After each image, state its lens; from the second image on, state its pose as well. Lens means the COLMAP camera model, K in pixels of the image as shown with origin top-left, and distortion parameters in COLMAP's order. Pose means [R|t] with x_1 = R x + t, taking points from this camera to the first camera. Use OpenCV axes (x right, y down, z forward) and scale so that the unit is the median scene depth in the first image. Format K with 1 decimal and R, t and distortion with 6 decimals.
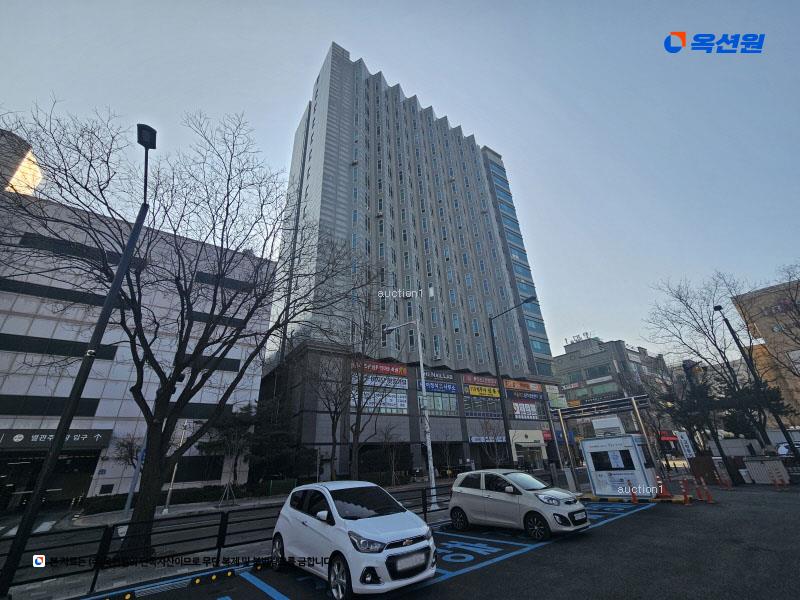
lens RADIAL K [[327.0, 0, 402.9], [0, 327.0, 305.4], [0, 0, 1]] dist [0.000007, 0.000052]
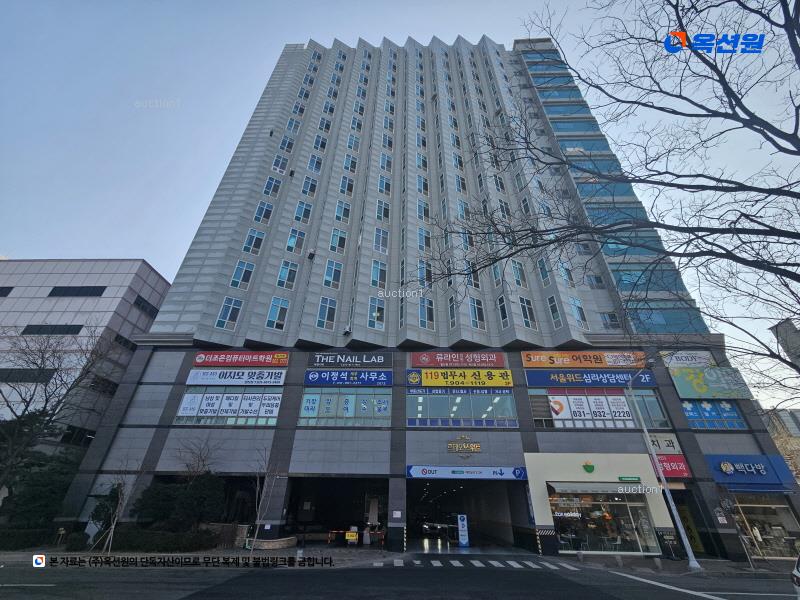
lens RADIAL K [[327.0, 0, 401.8], [0, 327.0, 293.3], [0, 0, 1]] dist [0.000007, 0.000052]
pose [[0.806007, -0.268194, -0.527659, 0.481674], [0.208425, 0.962961, -0.171073, 0.197490], [0.553996, 0.027908, 0.832051, 0.488193]]
